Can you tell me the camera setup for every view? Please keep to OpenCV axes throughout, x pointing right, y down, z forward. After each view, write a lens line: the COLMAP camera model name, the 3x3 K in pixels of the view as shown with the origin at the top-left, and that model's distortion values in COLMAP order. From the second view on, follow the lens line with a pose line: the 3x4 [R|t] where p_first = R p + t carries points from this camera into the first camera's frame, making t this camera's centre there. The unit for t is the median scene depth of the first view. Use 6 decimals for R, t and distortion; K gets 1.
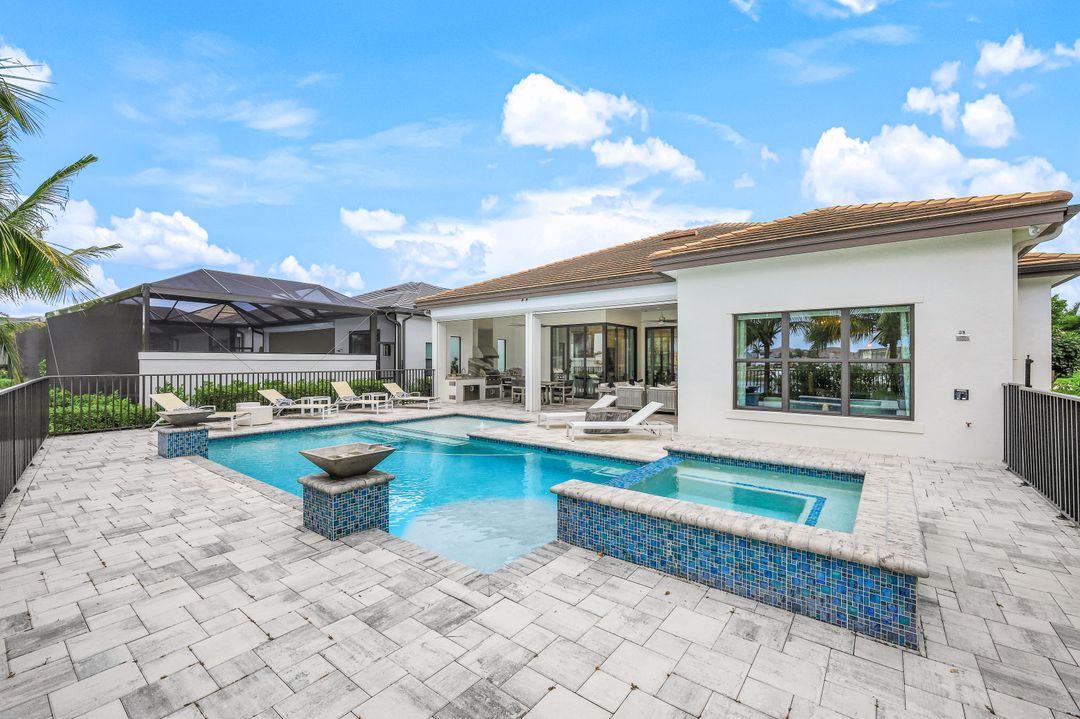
lens RADIAL K [[448.6, 0, 540.0], [0, 448.6, 359.5], [0, 0, 1]] dist [0.000584, -0.000004]
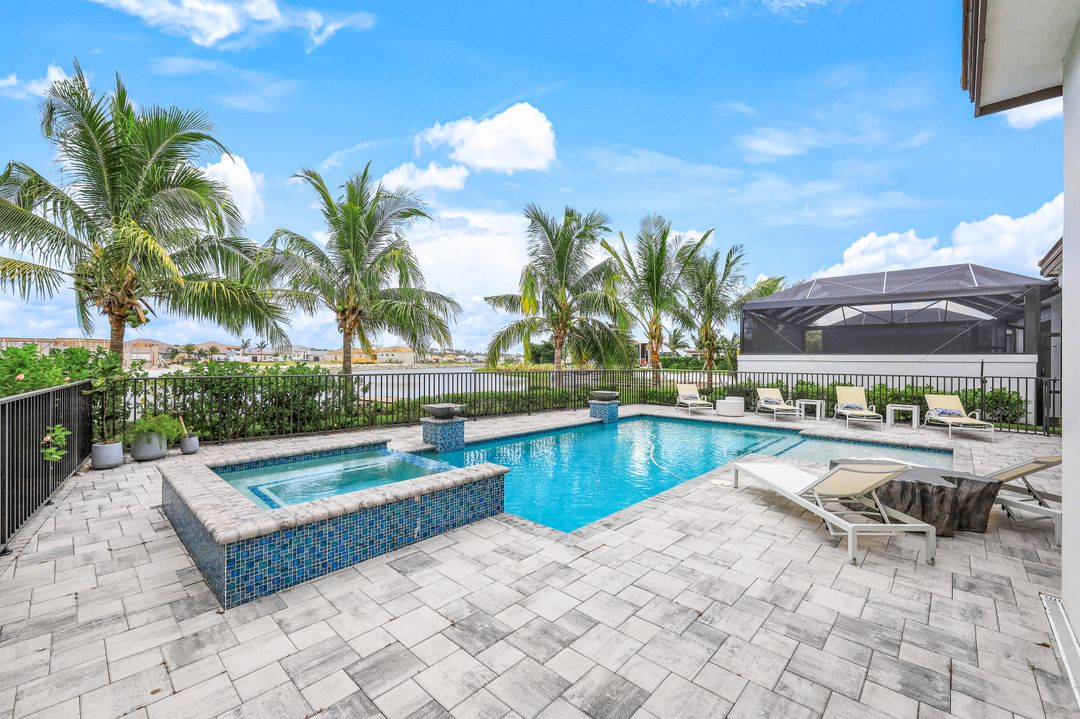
lens RADIAL K [[448.6, 0, 540.0], [0, 448.6, 359.5], [0, 0, 1]] dist [0.000584, -0.000004]
pose [[-0.098050, -0.000983, -0.995181, 0.531995], [-0.003606, 0.999993, -0.000632, 0.000734], [0.995175, 0.003526, -0.098053, 0.572417]]
